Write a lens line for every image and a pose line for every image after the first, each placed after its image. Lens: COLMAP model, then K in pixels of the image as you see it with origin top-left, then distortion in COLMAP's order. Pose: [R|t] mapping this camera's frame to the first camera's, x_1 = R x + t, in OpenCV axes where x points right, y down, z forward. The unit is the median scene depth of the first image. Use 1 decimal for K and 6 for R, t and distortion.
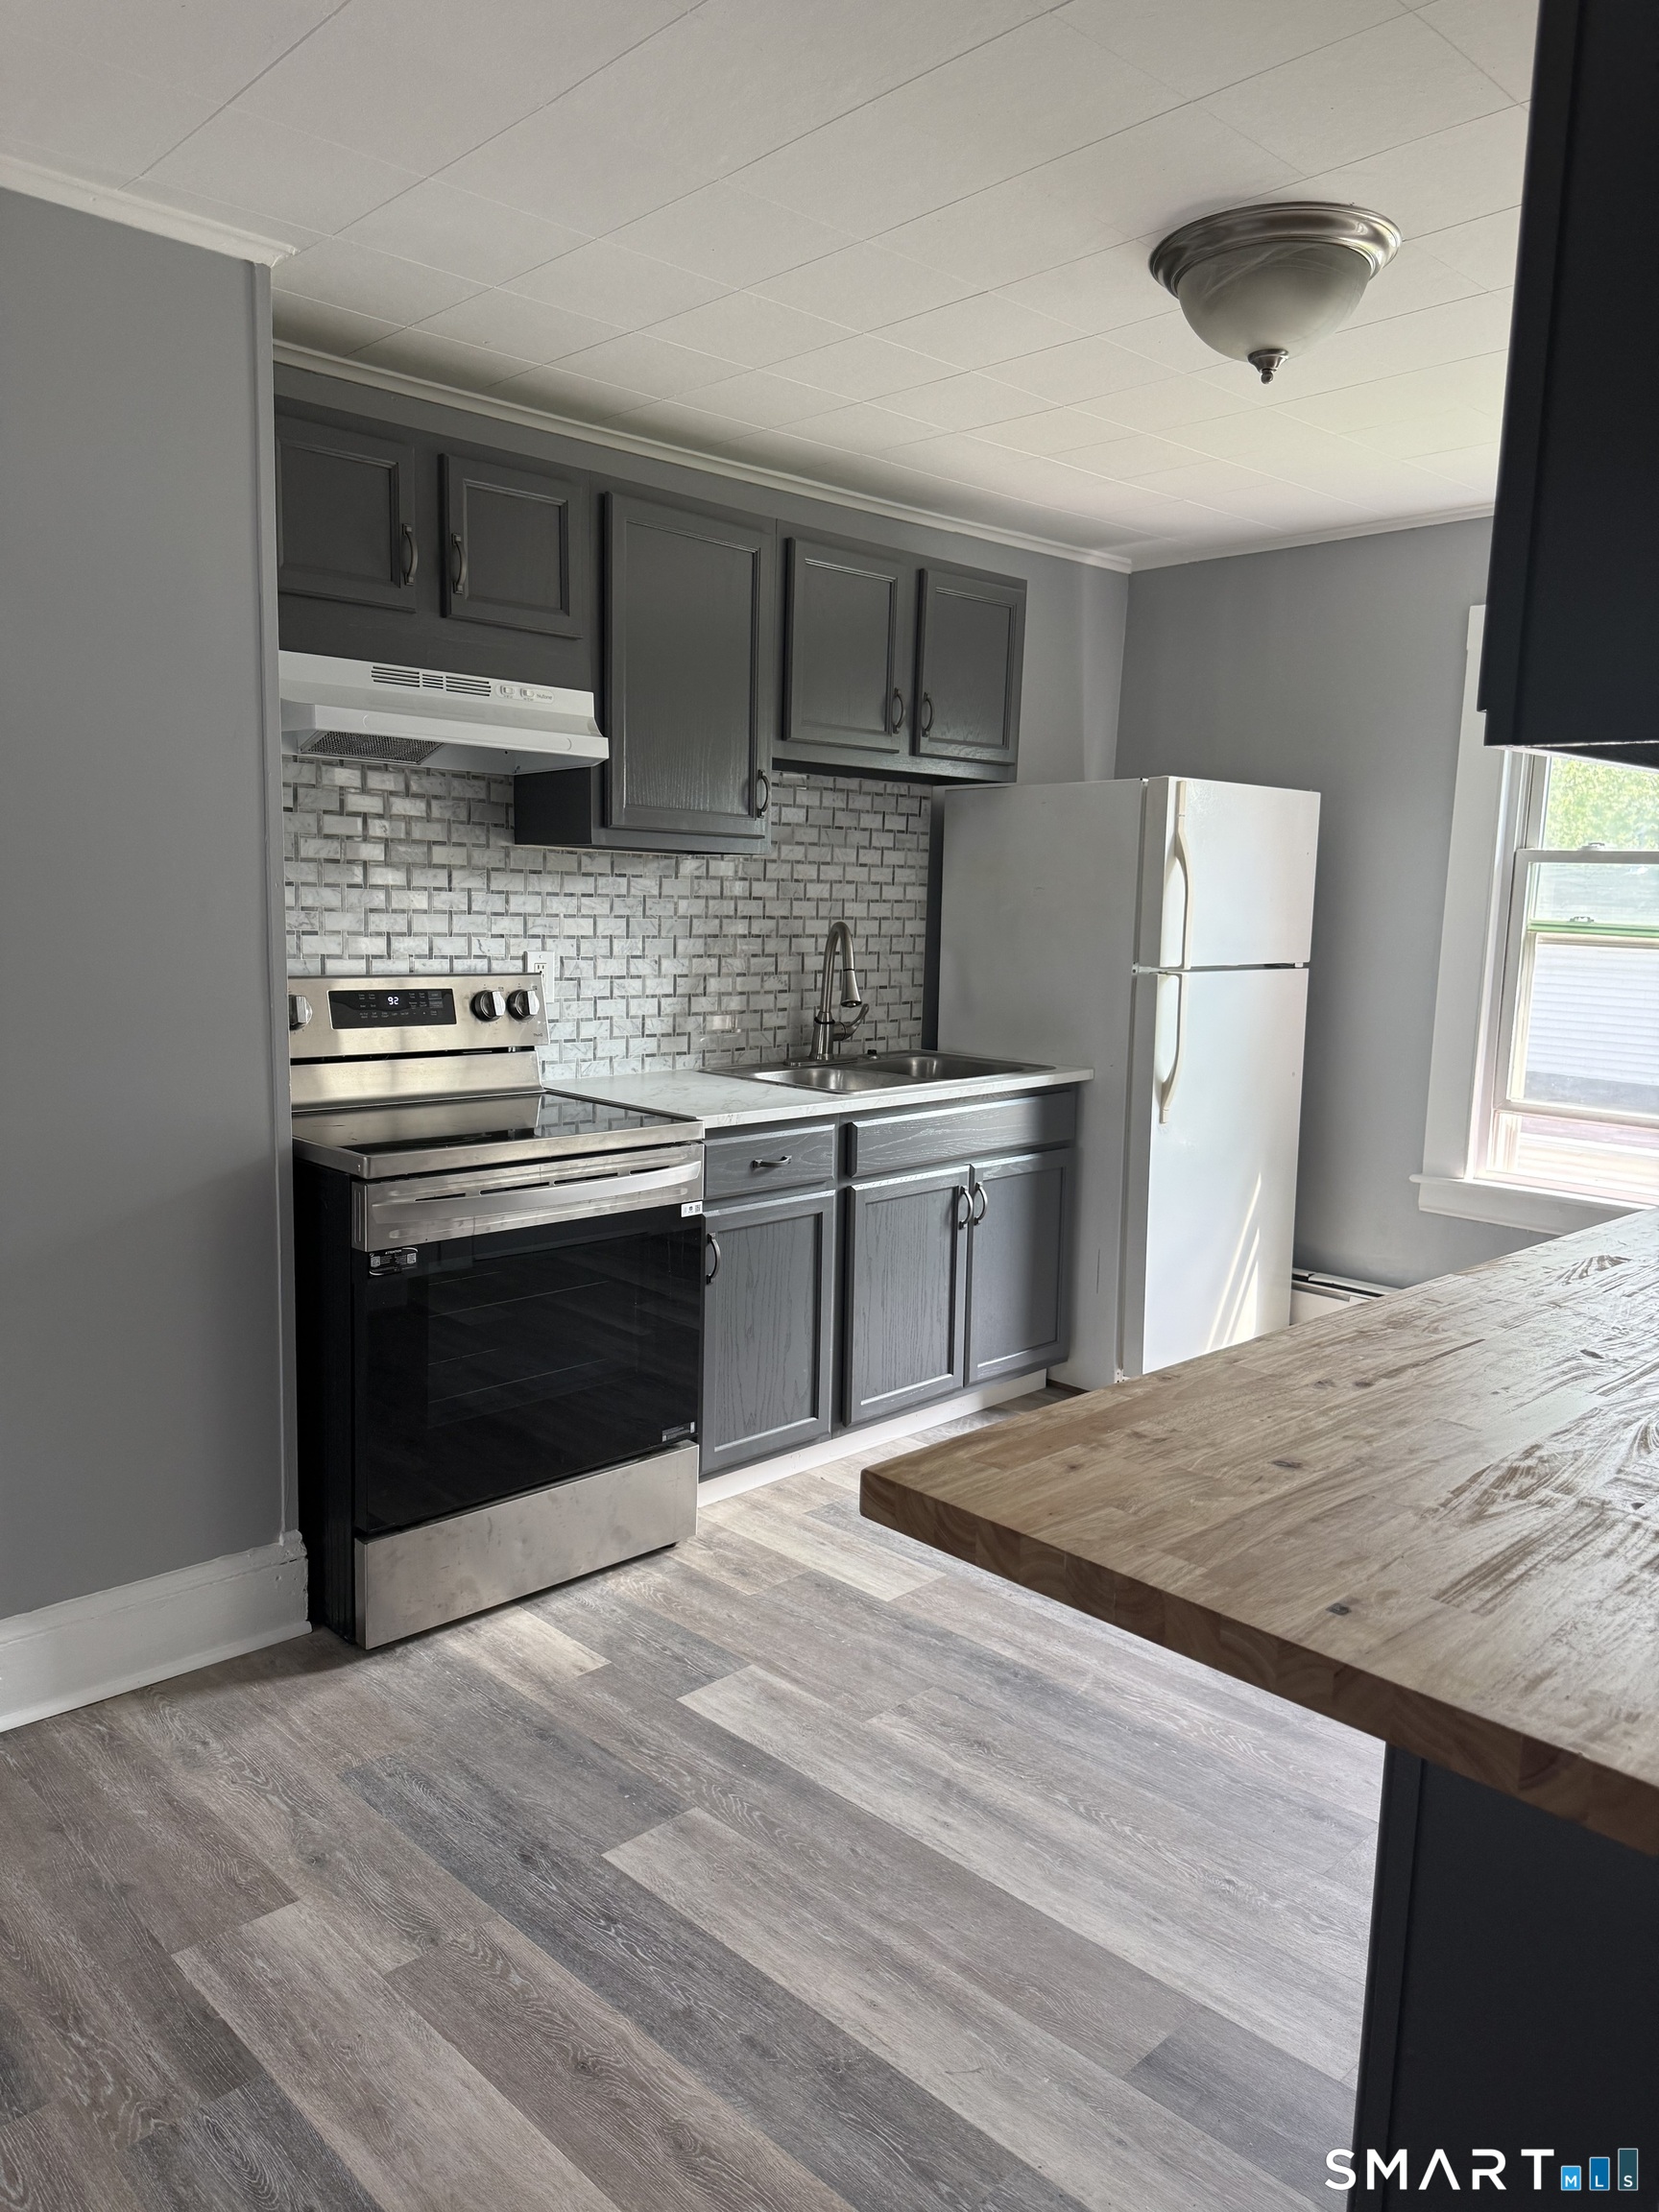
lens RADIAL K [[1569.9, 0, 837.0], [0, 1569.9, 1119.5], [0, 0, 1]] dist [0.081719, -0.122107]
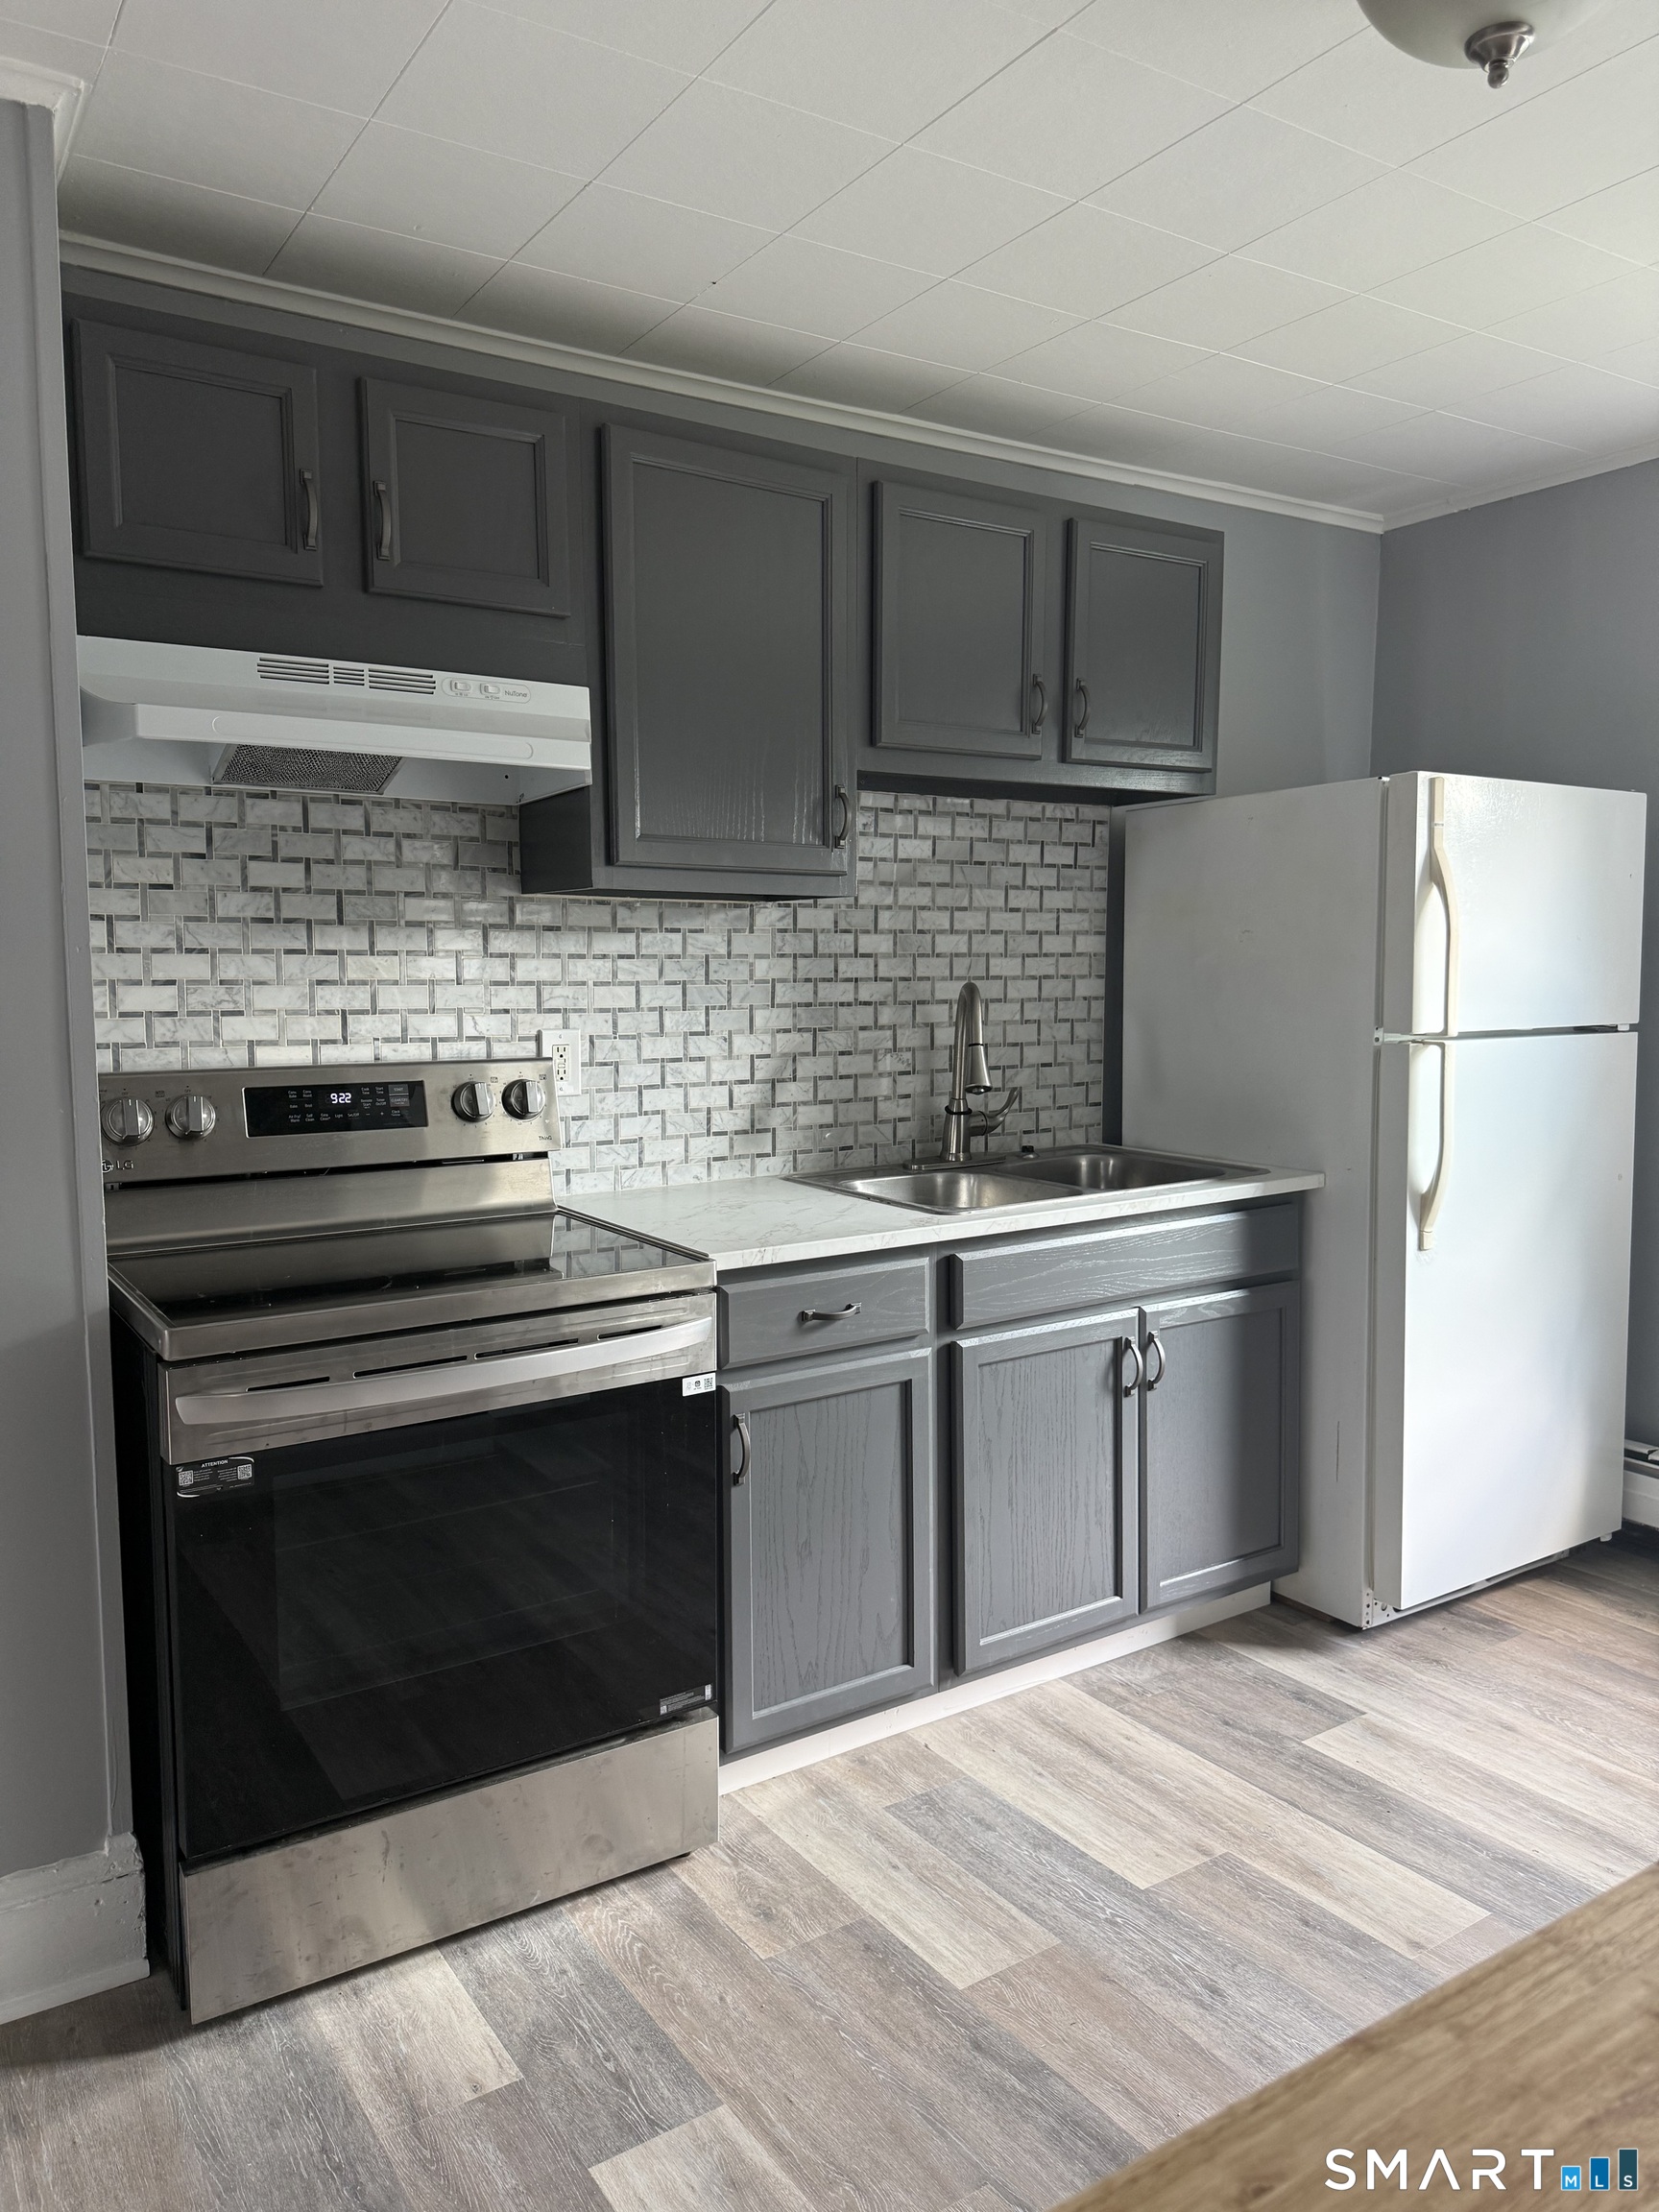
lens RADIAL K [[1569.9, 0, 837.0], [0, 1569.9, 1119.5], [0, 0, 1]] dist [0.081719, -0.122107]
pose [[0.981237, -0.007070, -0.192675, 0.096178], [-0.001023, 0.999123, -0.041870, -0.030082], [0.192802, 0.041281, 0.980369, 0.266892]]
